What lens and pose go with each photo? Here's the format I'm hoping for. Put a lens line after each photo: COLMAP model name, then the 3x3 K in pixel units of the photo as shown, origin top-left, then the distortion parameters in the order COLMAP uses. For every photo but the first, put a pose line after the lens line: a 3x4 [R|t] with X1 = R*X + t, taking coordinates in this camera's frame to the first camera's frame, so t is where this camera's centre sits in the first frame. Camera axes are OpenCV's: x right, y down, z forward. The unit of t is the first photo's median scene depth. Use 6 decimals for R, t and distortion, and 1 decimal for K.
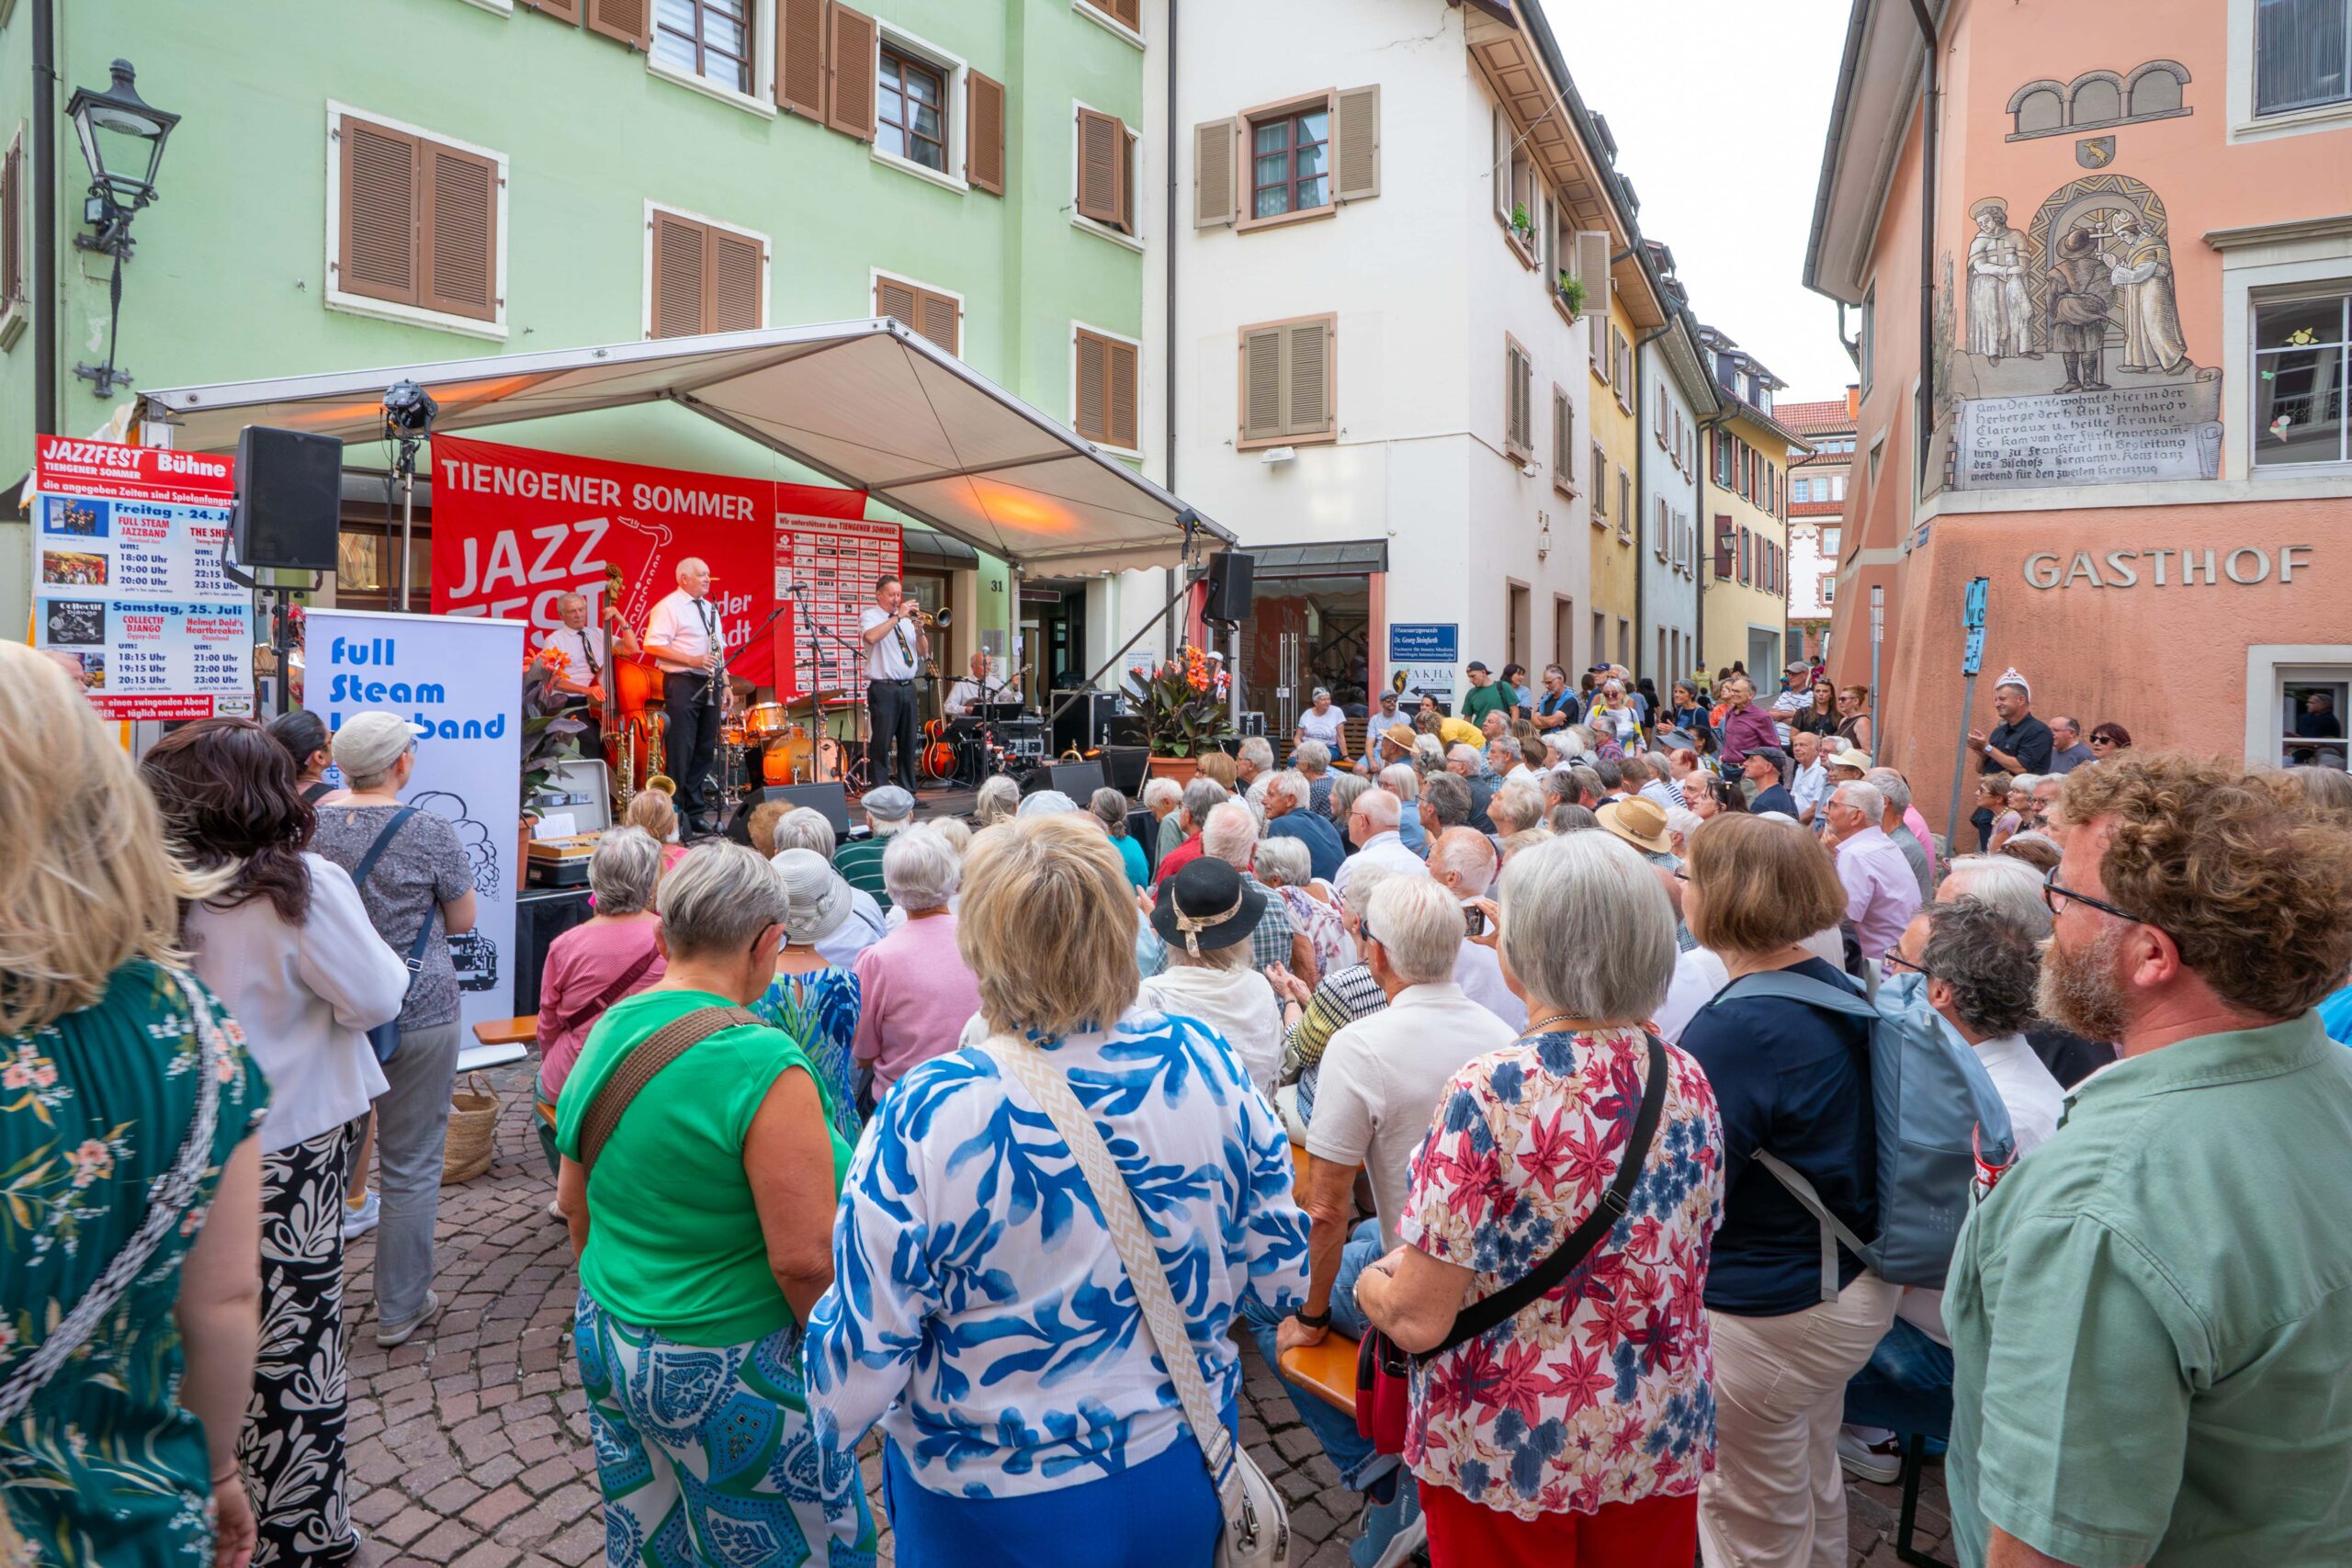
lens RADIAL K [[1214.1, 0, 1121.7], [0, 1214.1, 694.2], [0, 0, 1]] dist [-0.004735, -0.002058]
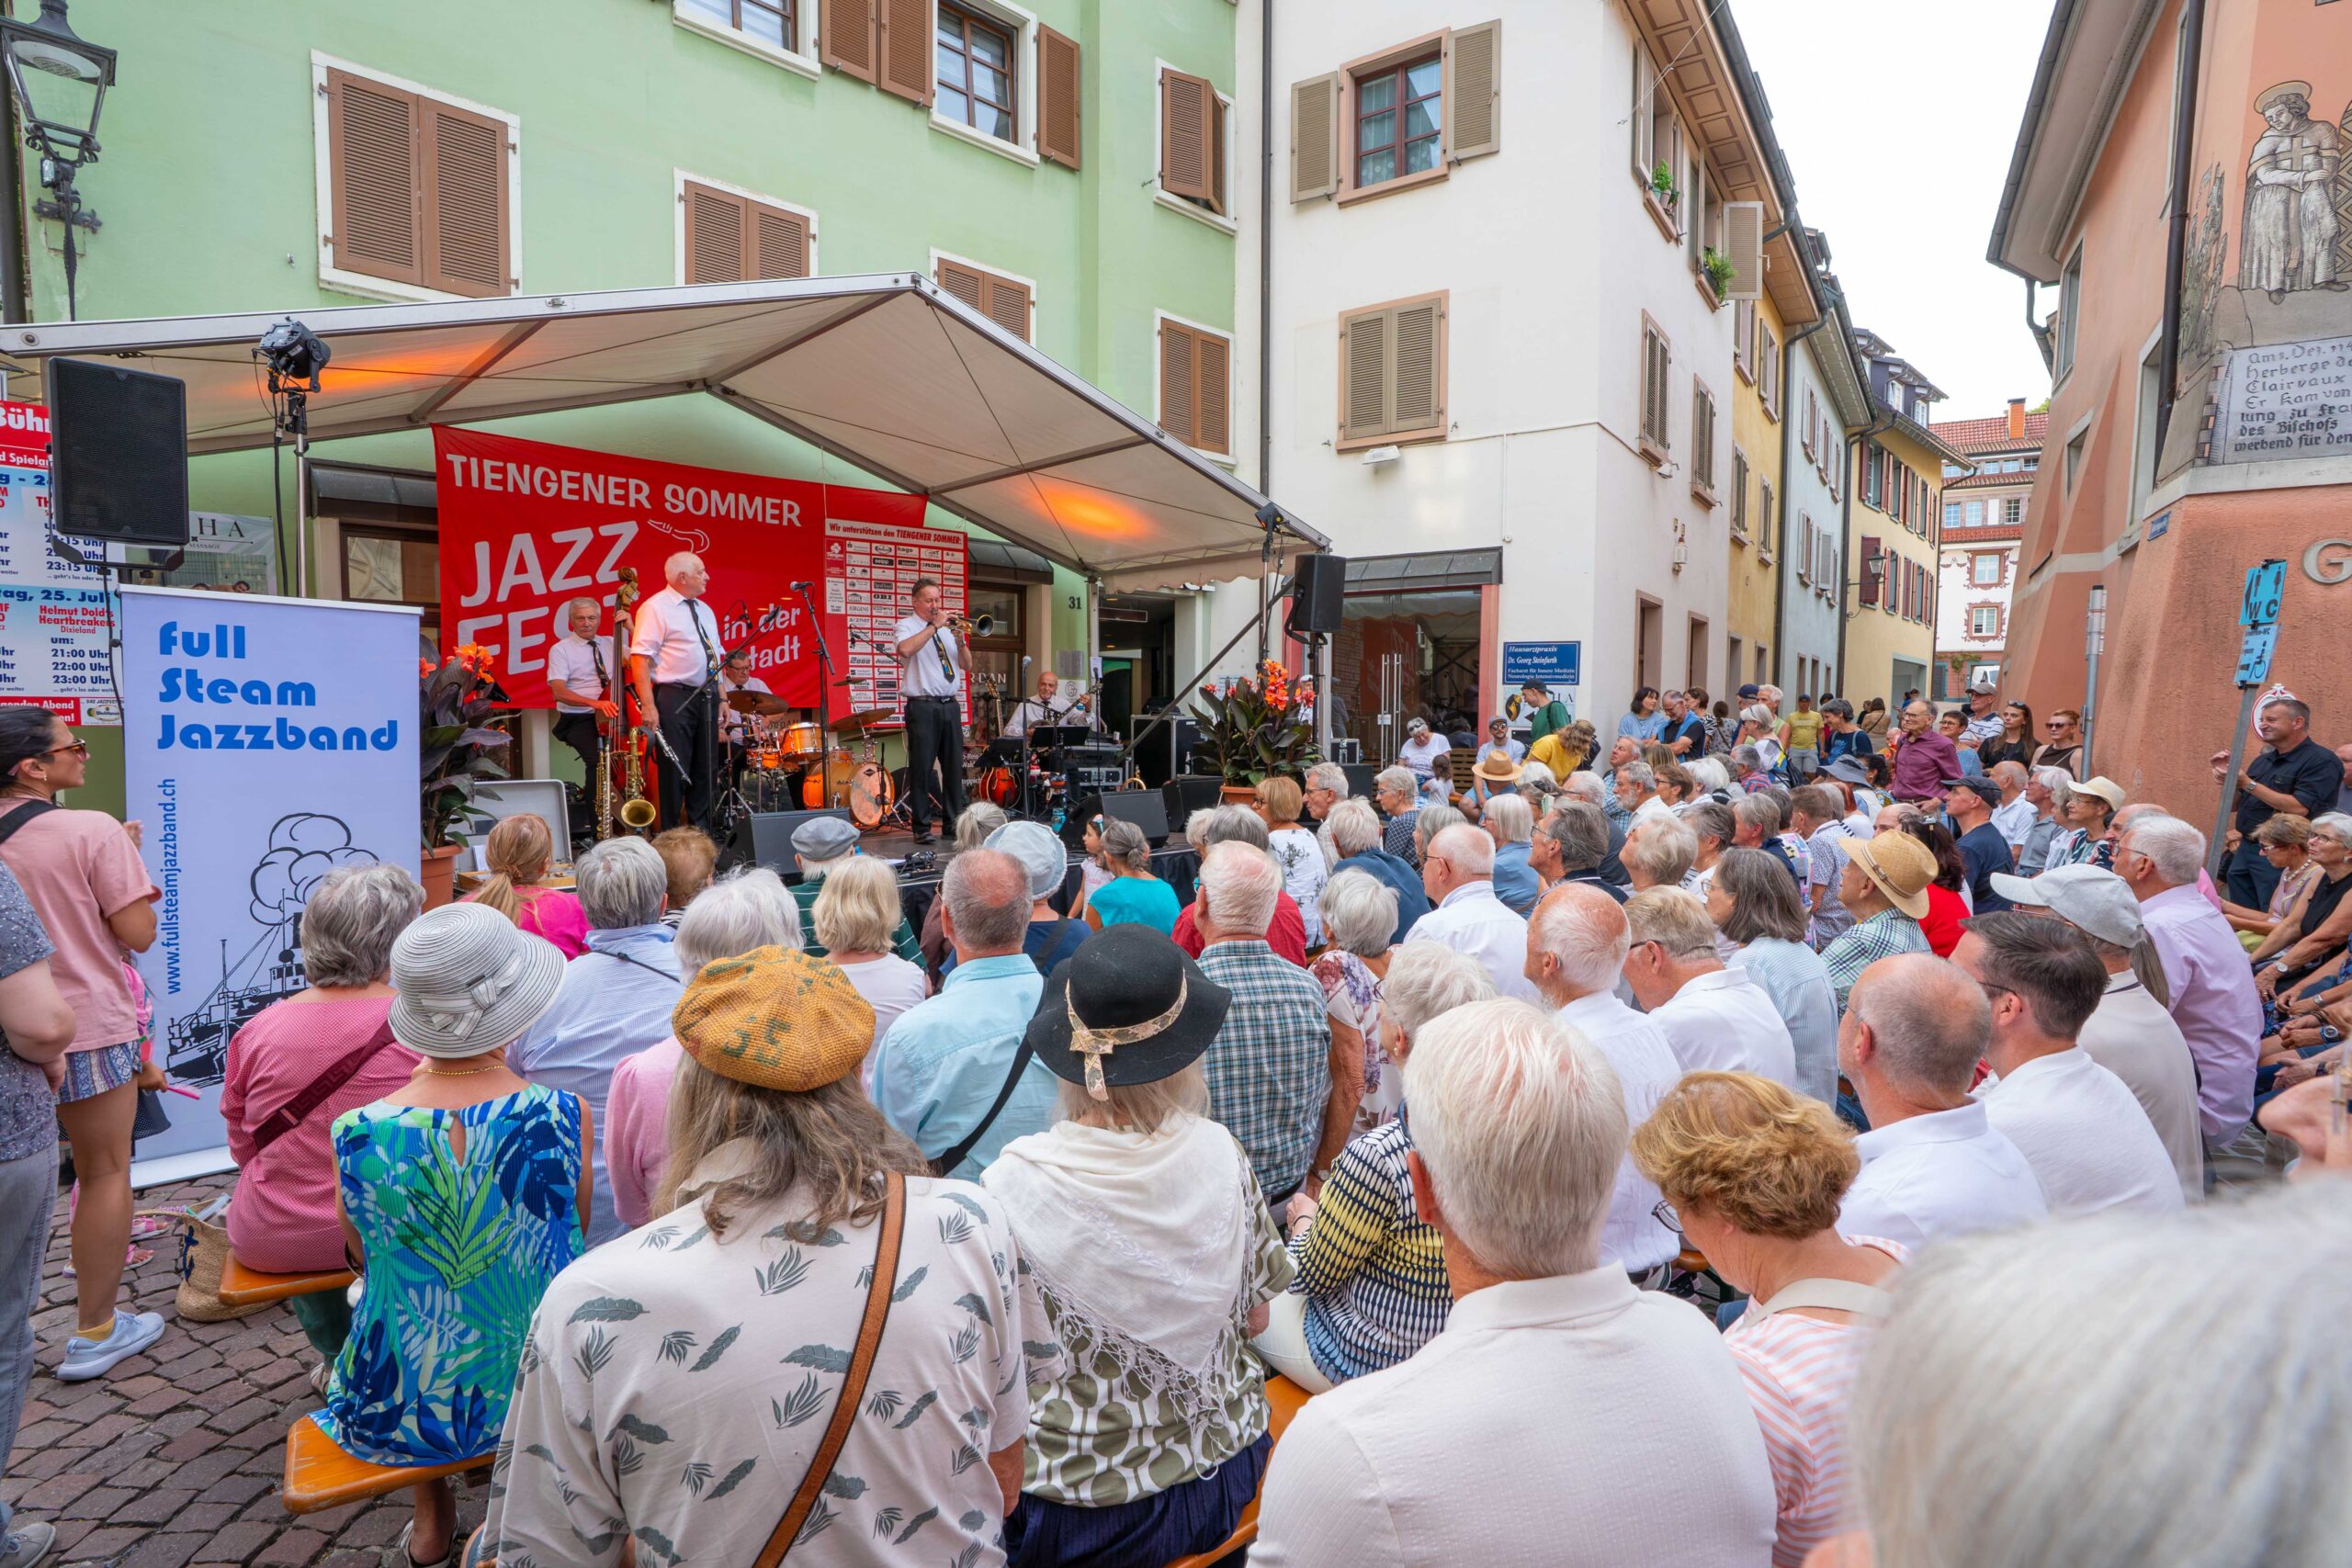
lens RADIAL K [[1182.9, 0, 1155.7], [0, 1182.9, 795.5], [0, 0, 1]] dist [-0.035981, 0.021481]
pose [[0.997318, 0.009642, -0.072555, 0.031397], [-0.005639, 0.998461, 0.055176, 0.009776], [0.072975, -0.054619, 0.995837, 0.115323]]
